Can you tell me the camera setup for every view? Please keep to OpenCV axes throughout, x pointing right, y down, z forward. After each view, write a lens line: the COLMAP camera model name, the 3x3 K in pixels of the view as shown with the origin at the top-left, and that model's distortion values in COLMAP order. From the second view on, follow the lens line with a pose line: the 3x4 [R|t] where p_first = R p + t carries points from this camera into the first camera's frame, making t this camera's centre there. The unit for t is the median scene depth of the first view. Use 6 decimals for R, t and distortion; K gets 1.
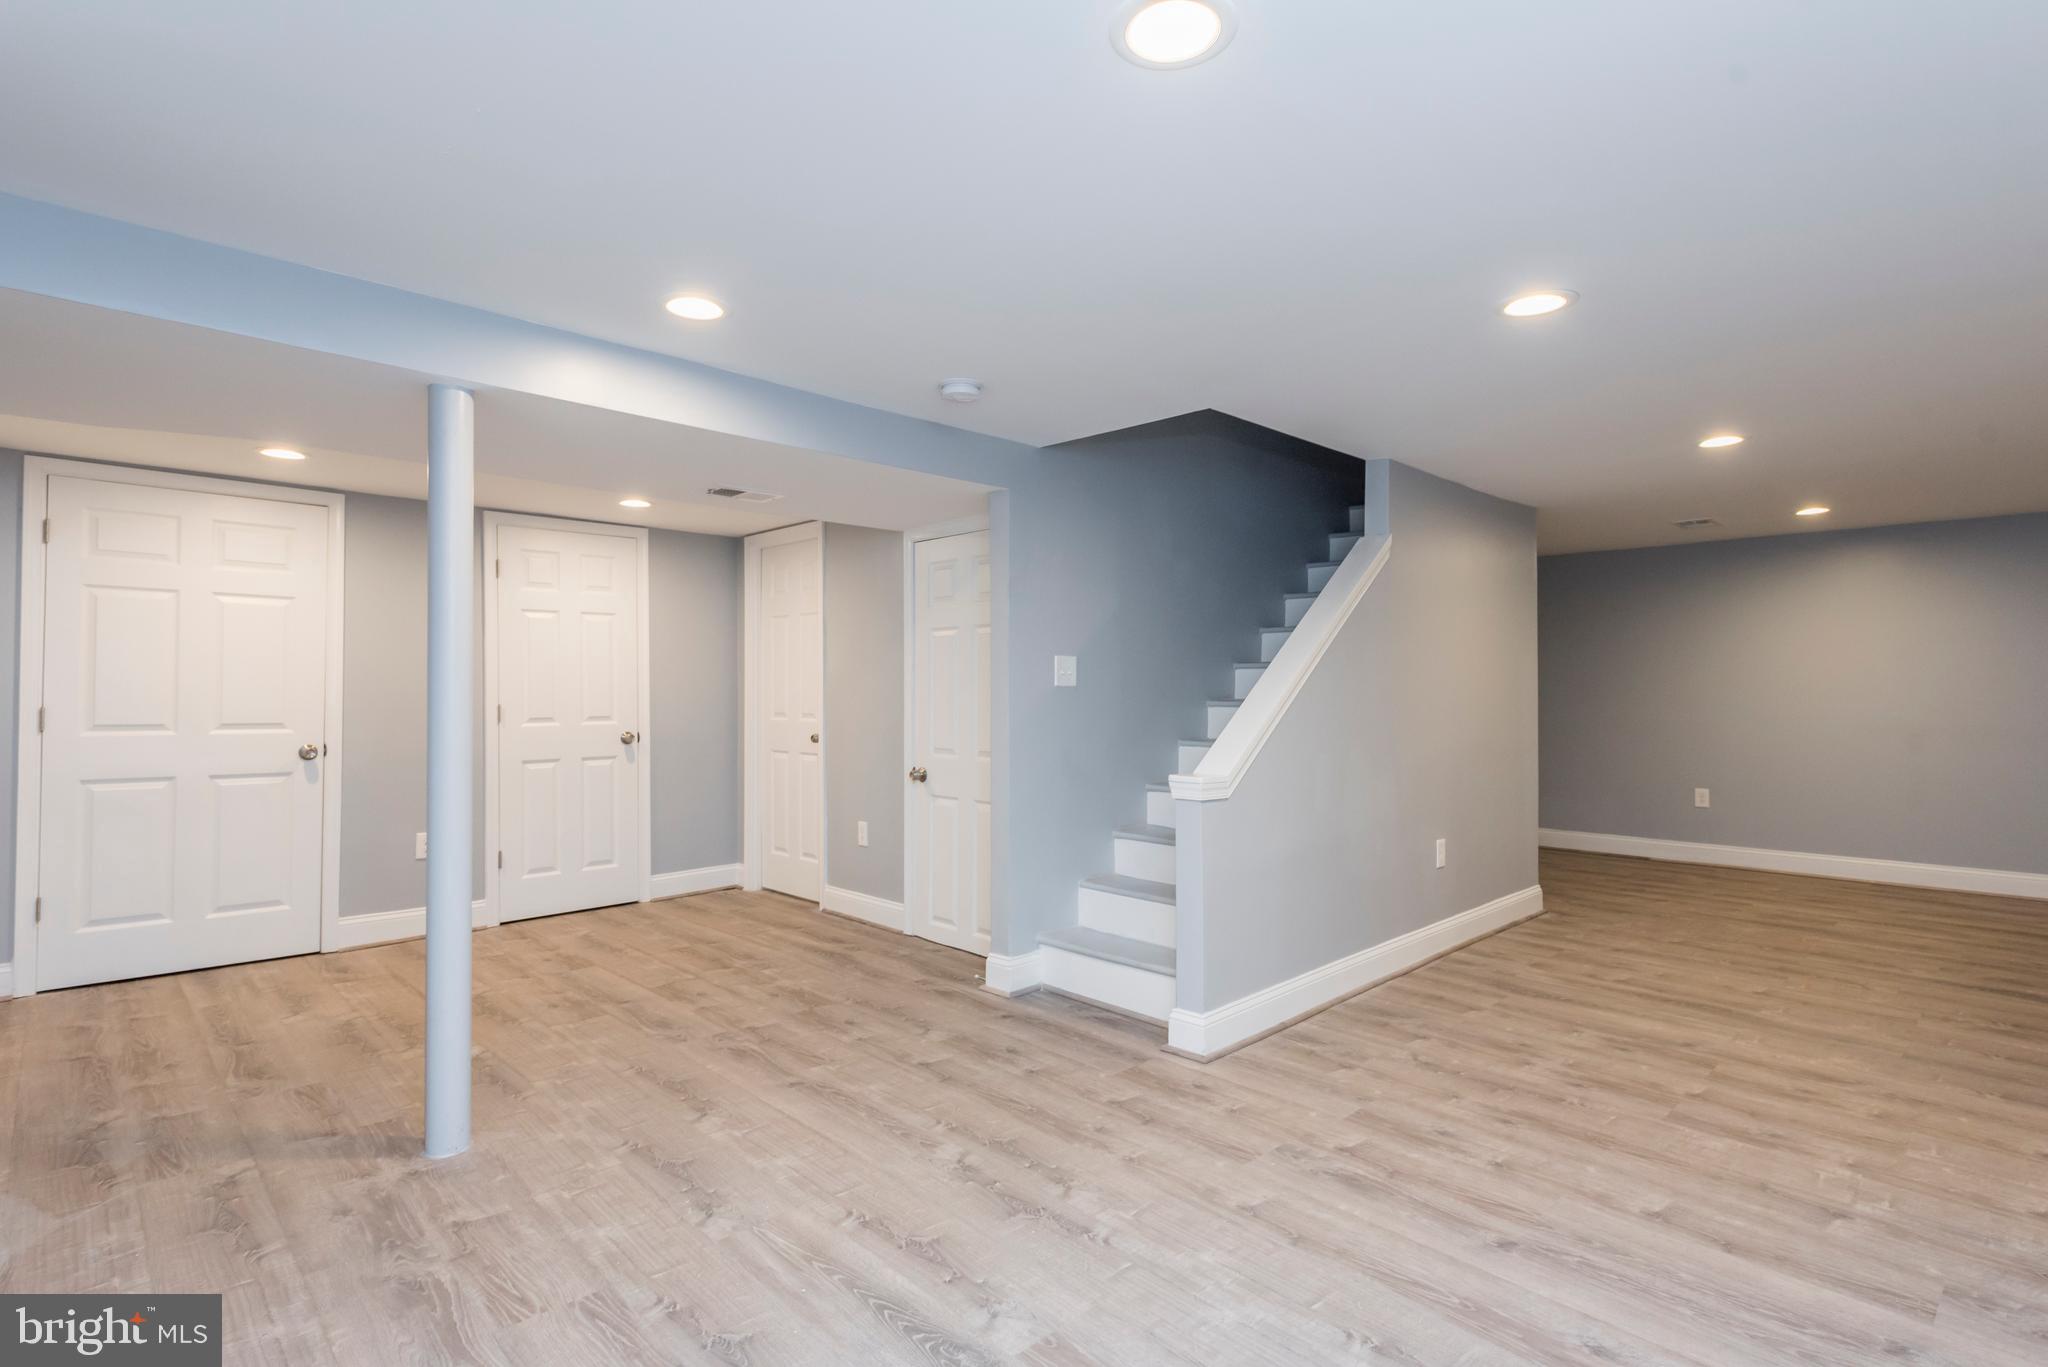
lens RADIAL K [[999.3, 0, 1030.4], [0, 999.3, 687.8], [0, 0, 1]] dist [0.012876, -0.000812]
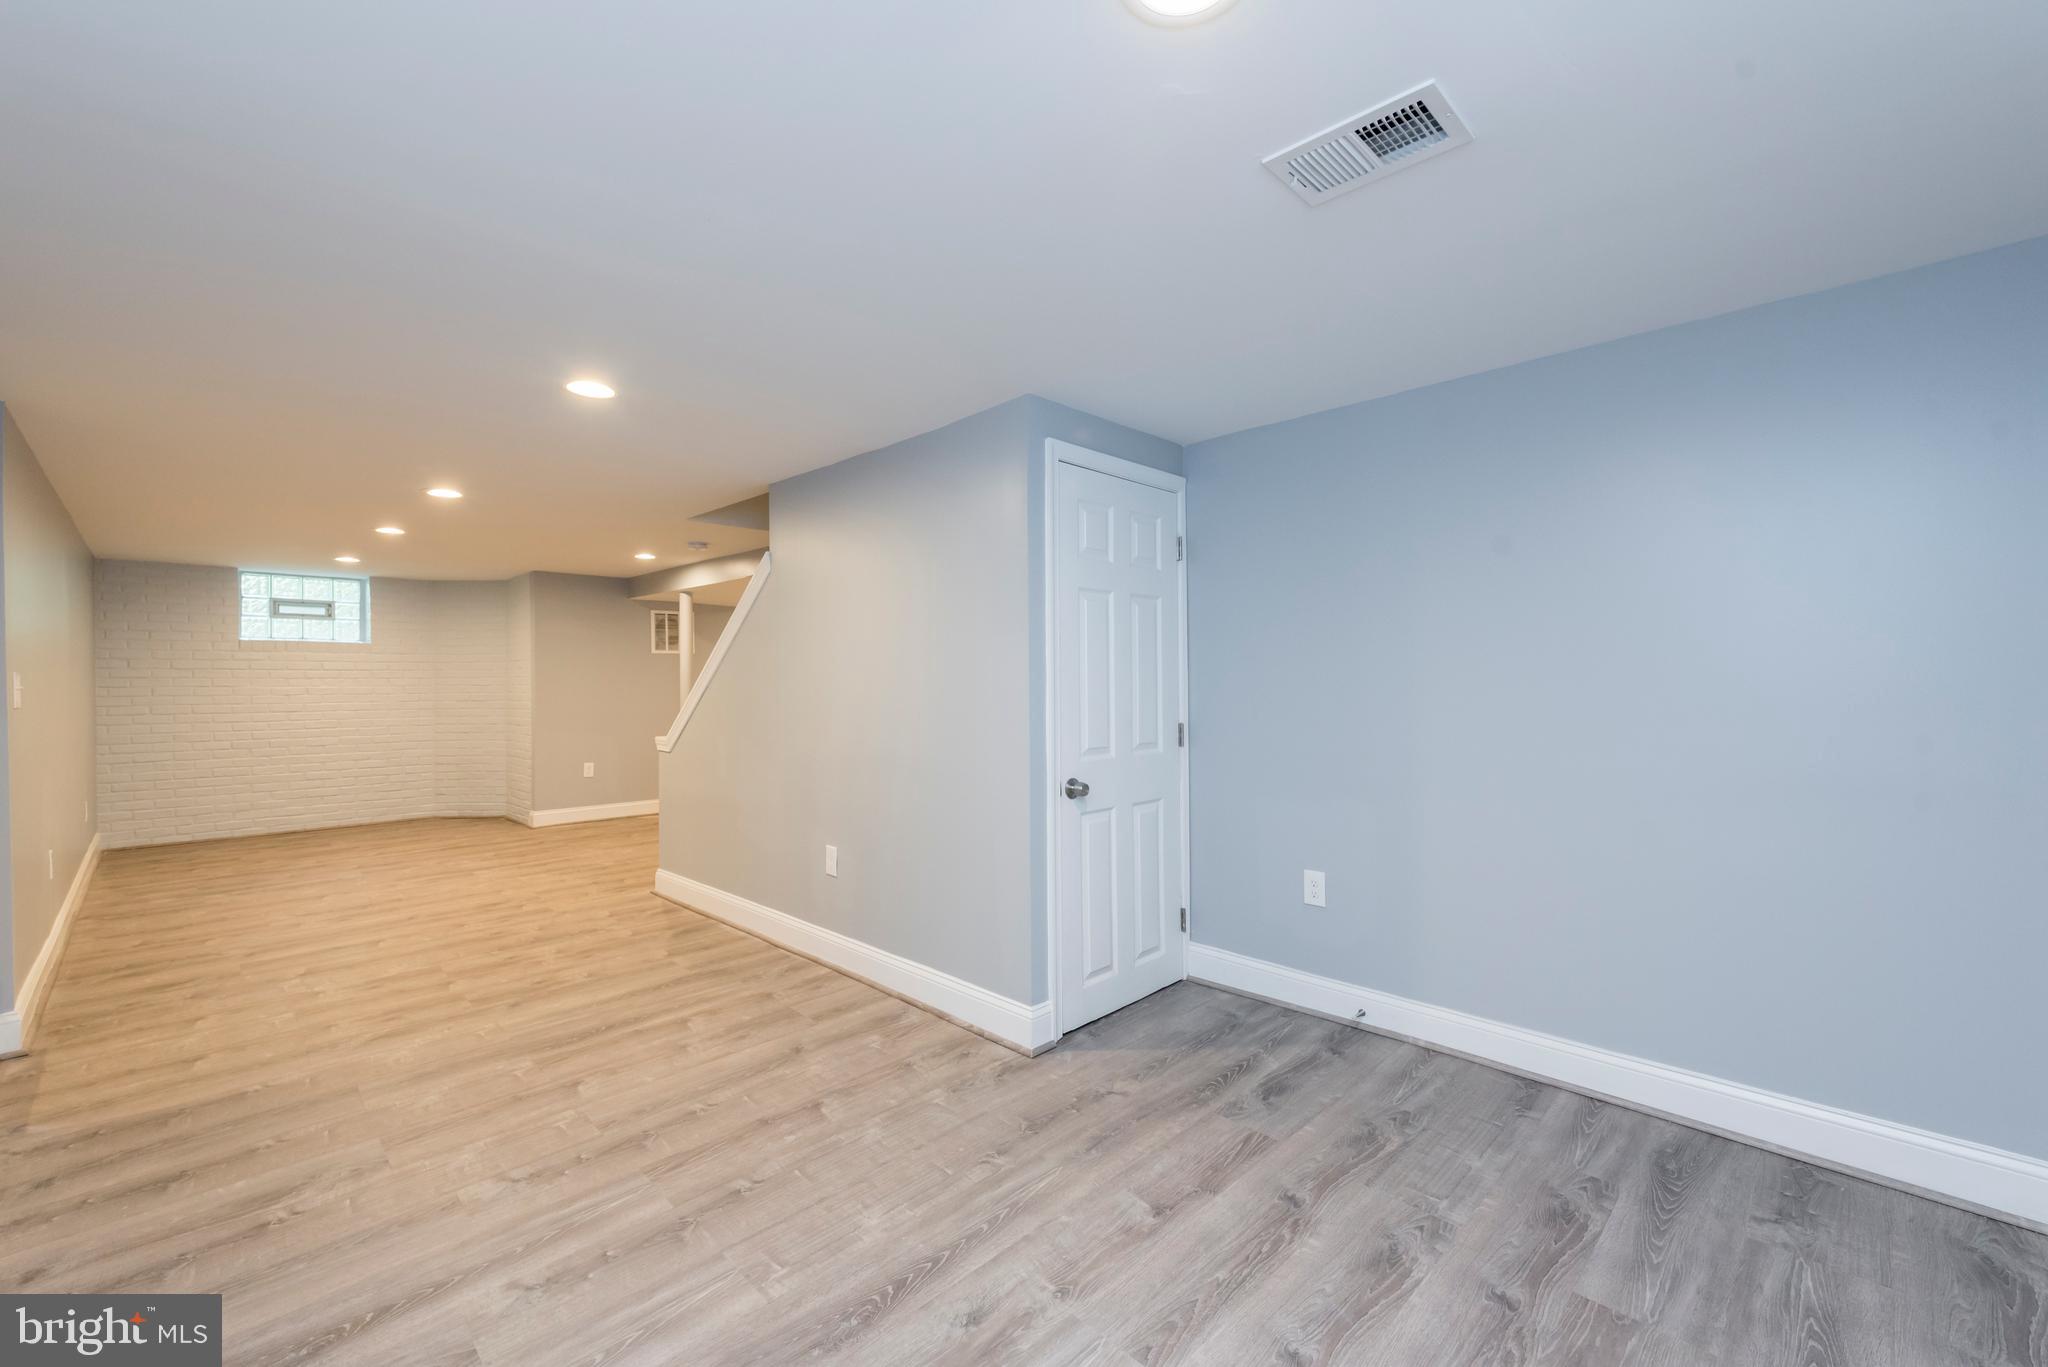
lens RADIAL K [[863.7, 0, 1024.0], [0, 863.7, 683.5], [0, 0, 1]] dist [0.002250, -0.005520]
pose [[0.000760, -0.005841, -0.999983, 0.331433], [0.000008, 0.999983, -0.005841, 0.003222], [1.000000, -0.000004, 0.000760, 0.323735]]
